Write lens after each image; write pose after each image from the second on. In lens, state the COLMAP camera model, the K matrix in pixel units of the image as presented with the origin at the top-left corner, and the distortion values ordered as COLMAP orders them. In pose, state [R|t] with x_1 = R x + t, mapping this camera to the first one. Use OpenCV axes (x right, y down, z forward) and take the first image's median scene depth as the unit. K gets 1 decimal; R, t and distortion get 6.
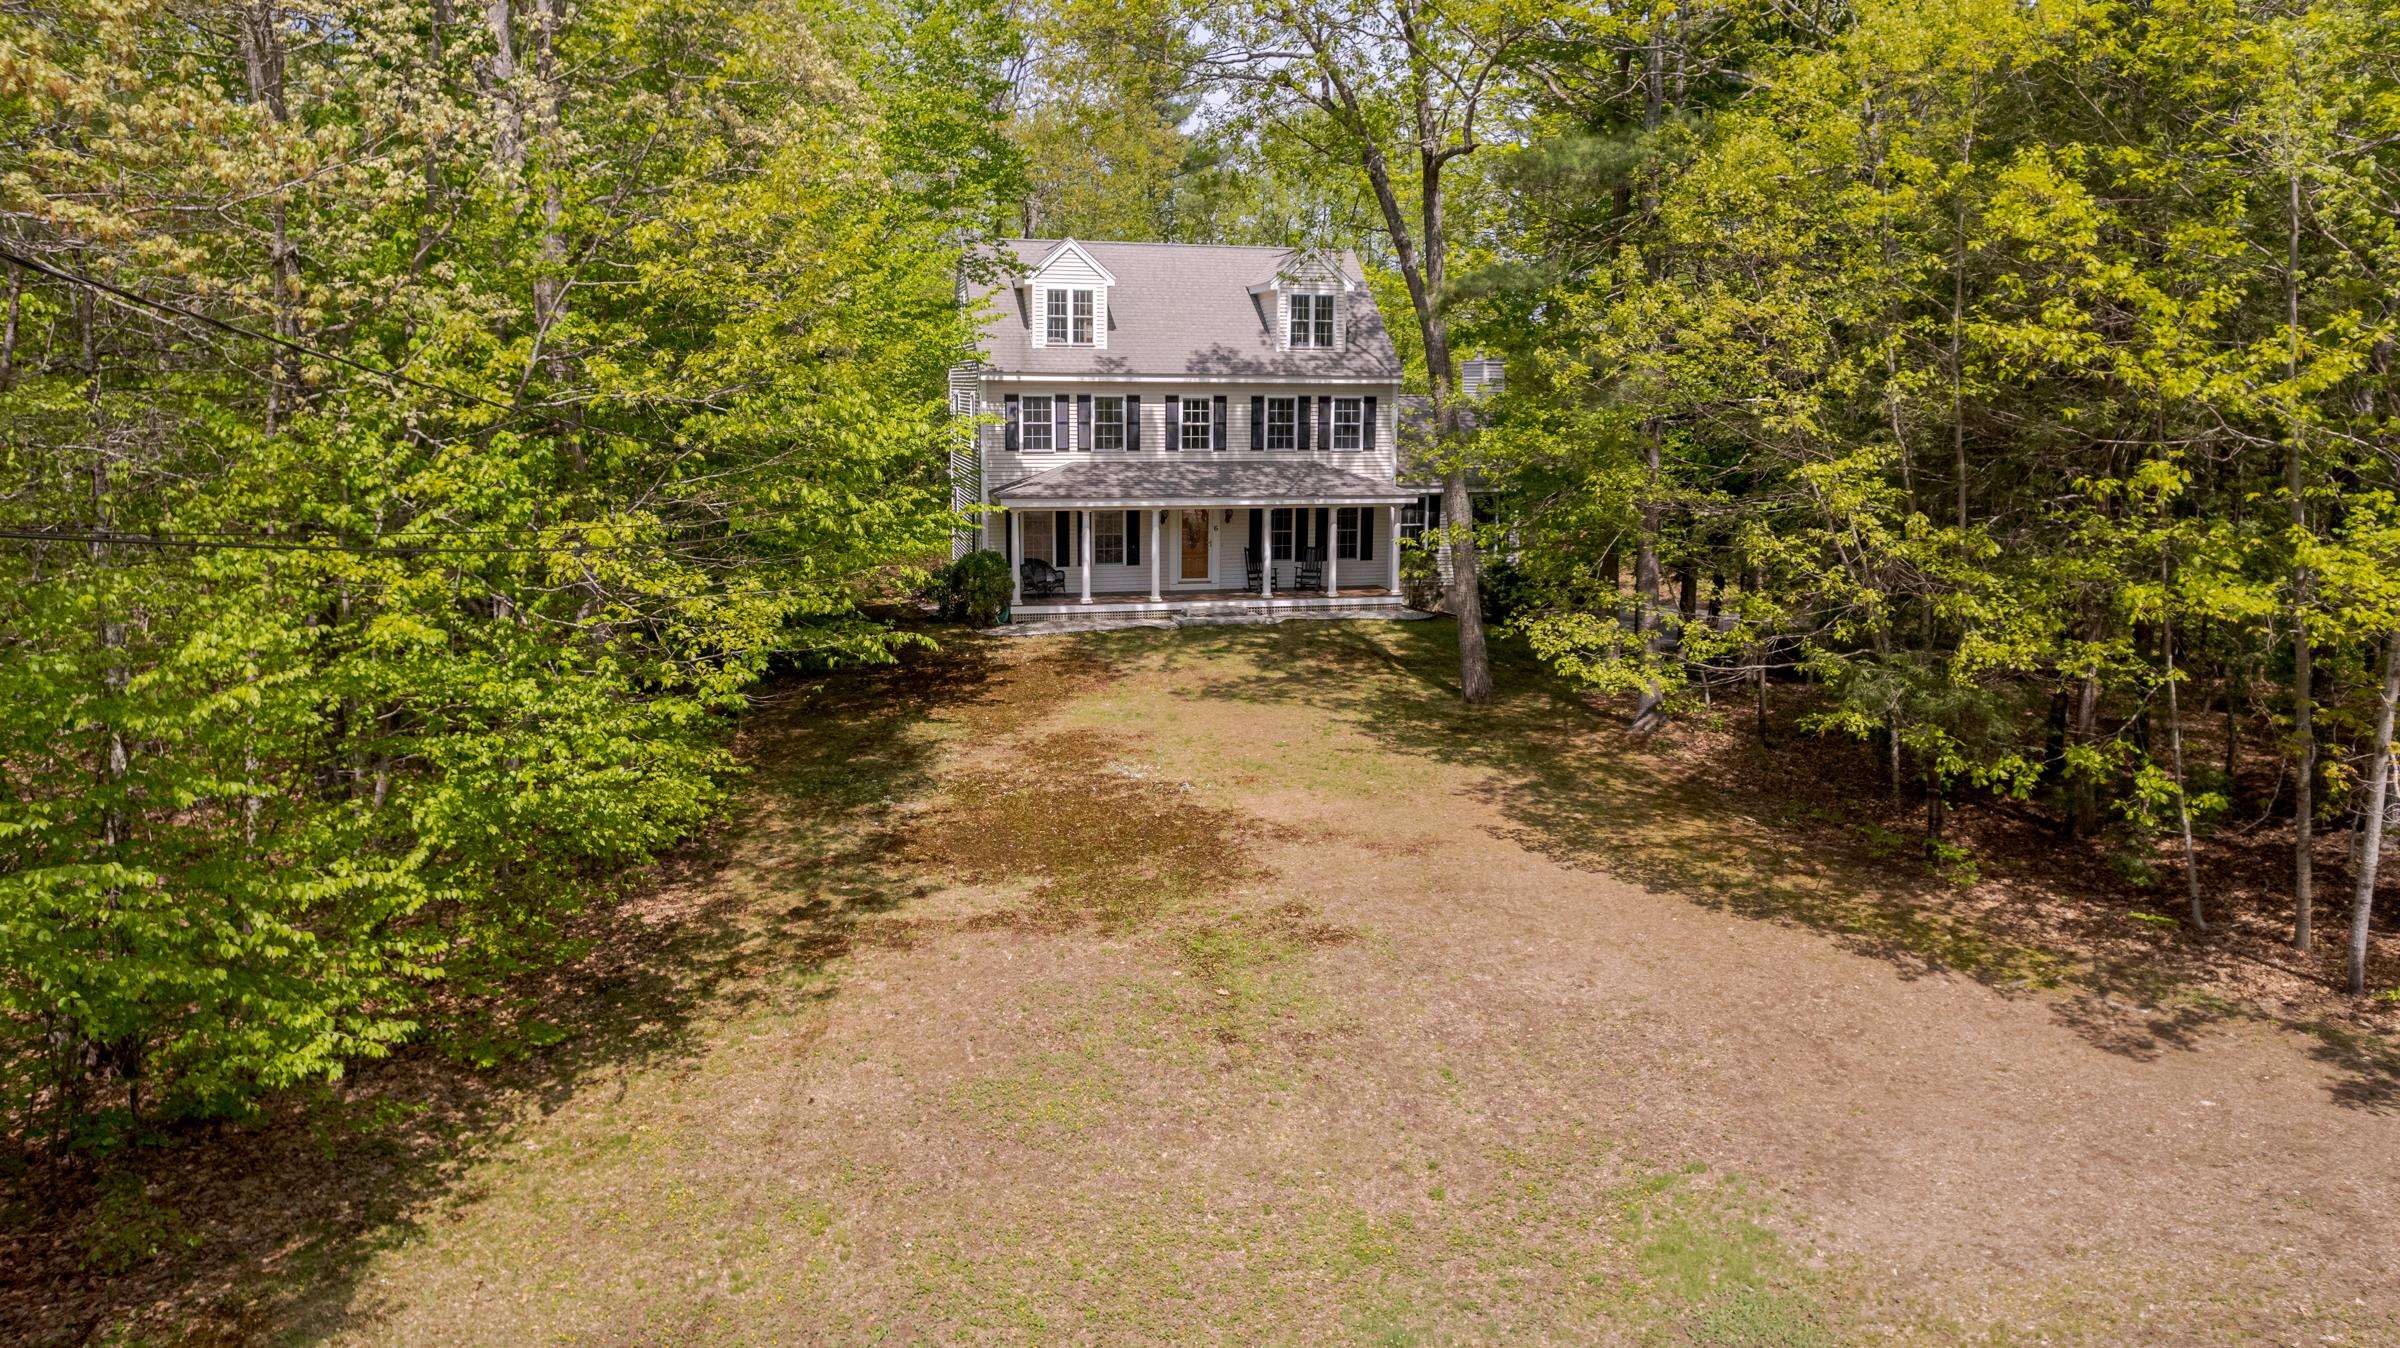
lens RADIAL K [[1498.0, 0, 1187.3], [0, 1498.0, 660.4], [0, 0, 1]] dist [-0.029405, 0.001573]
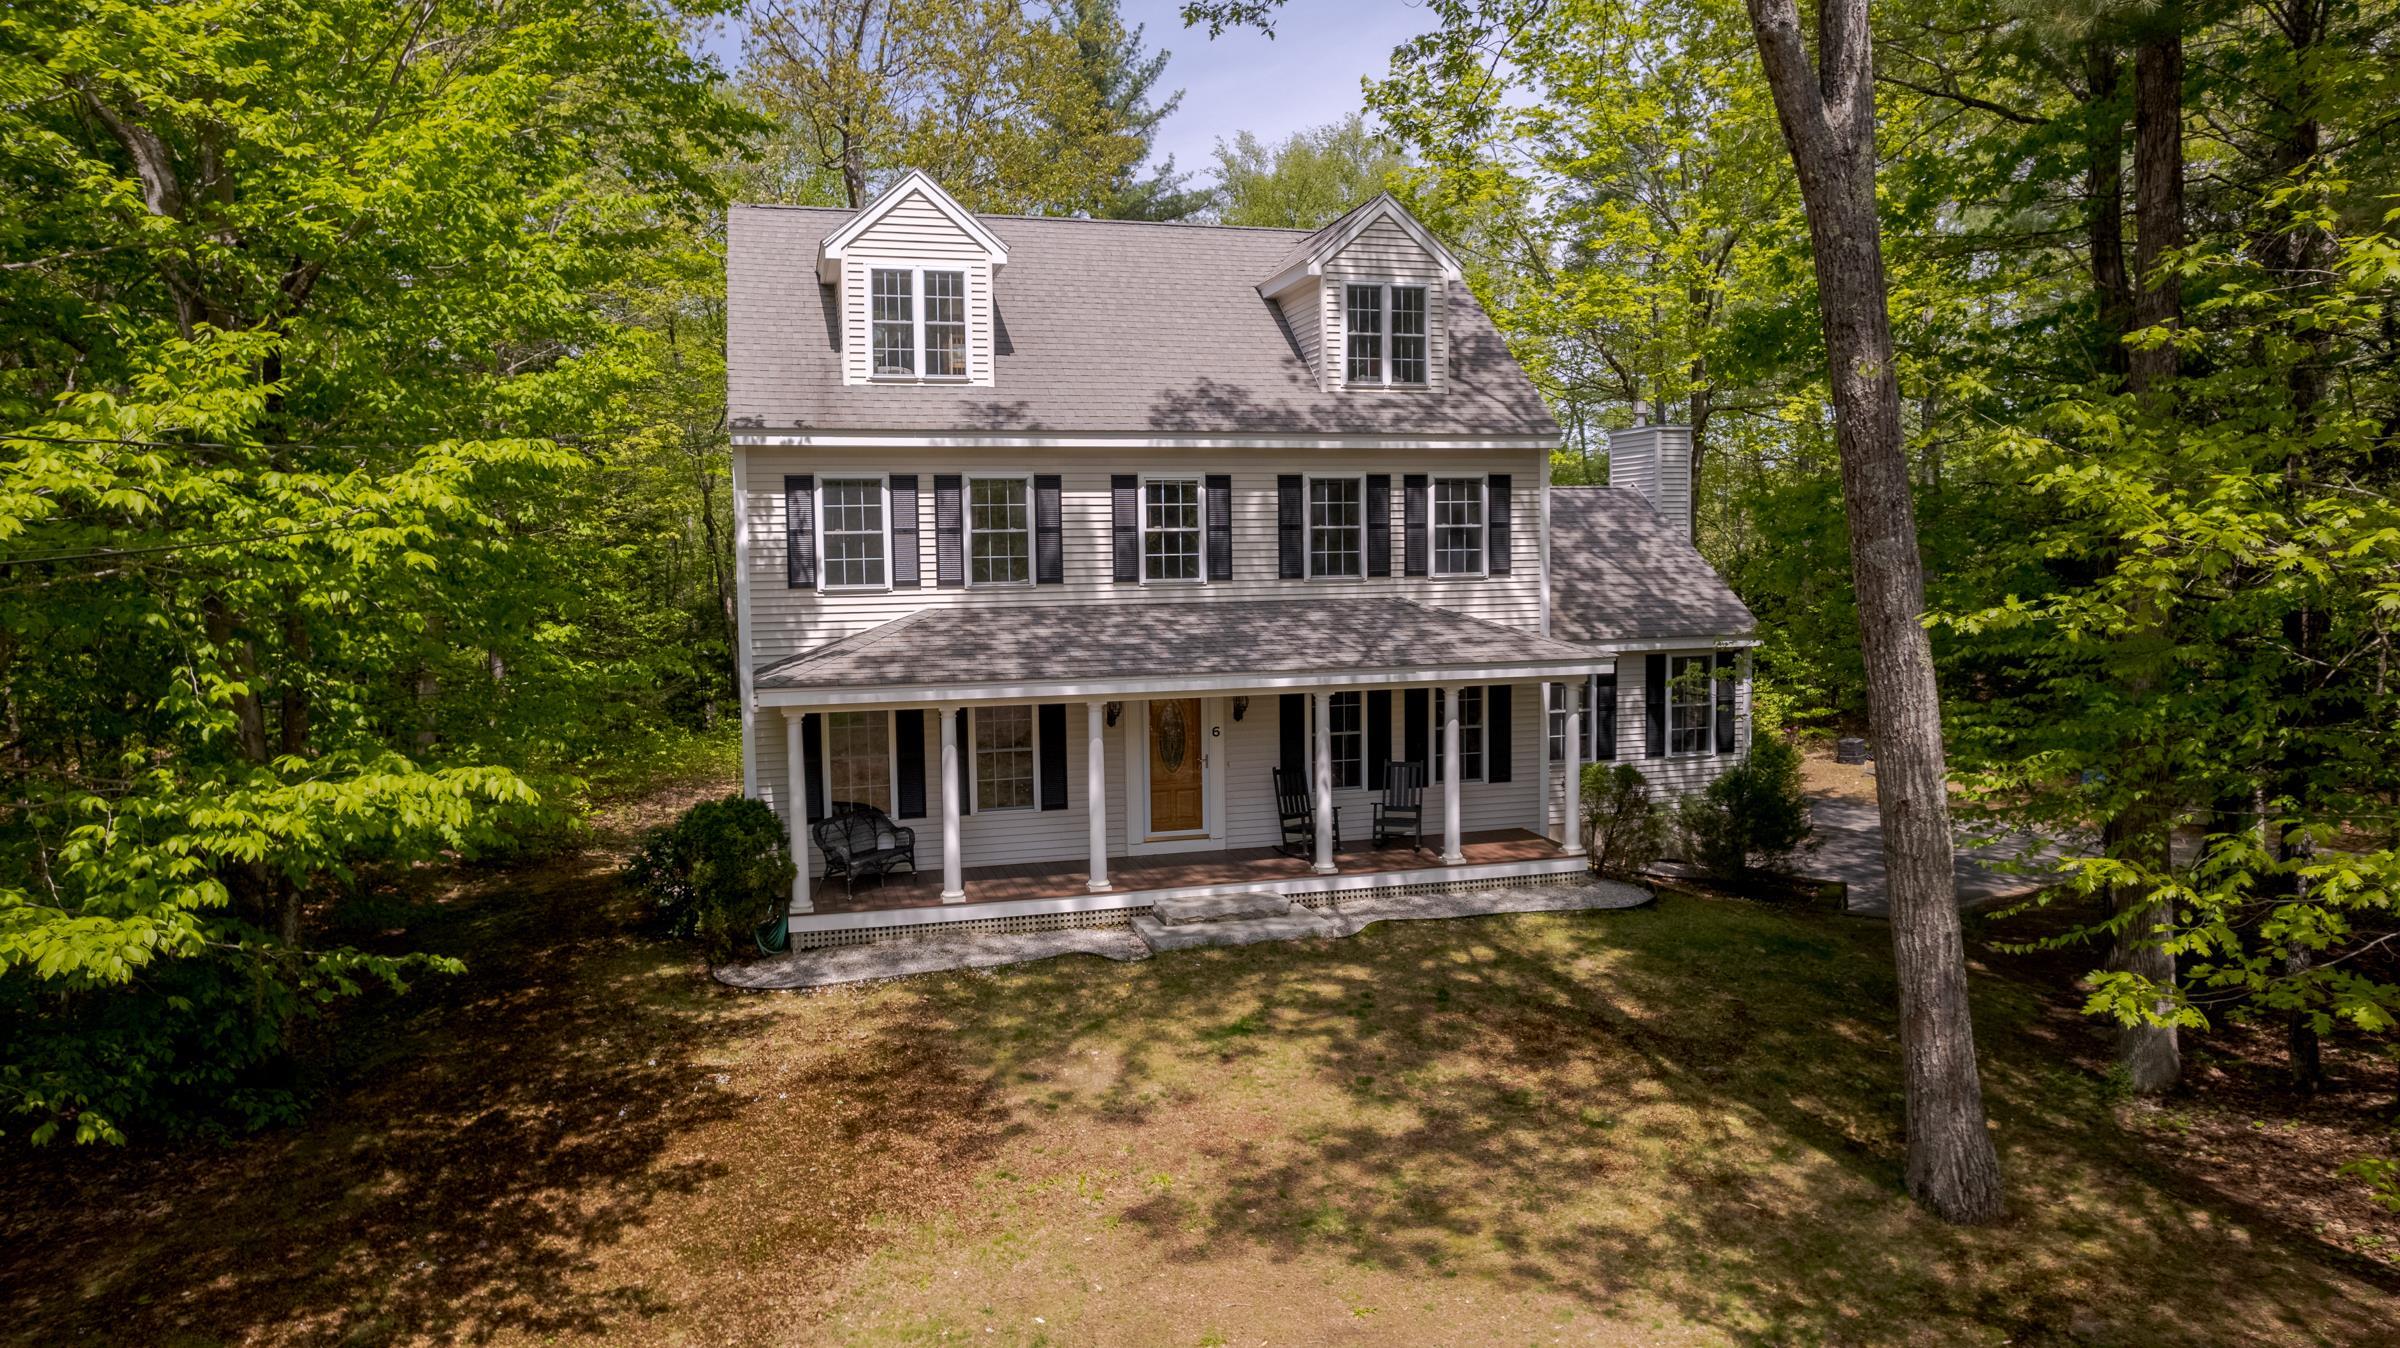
lens RADIAL K [[1498.0, 0, 1199.3], [0, 1498.0, 680.5], [0, 0, 1]] dist [-0.029405, 0.001573]
pose [[0.999175, -0.023847, 0.032862, -0.003005], [0.026672, 0.995730, -0.088379, -0.061853], [-0.030615, 0.089183, 0.995545, 0.499423]]
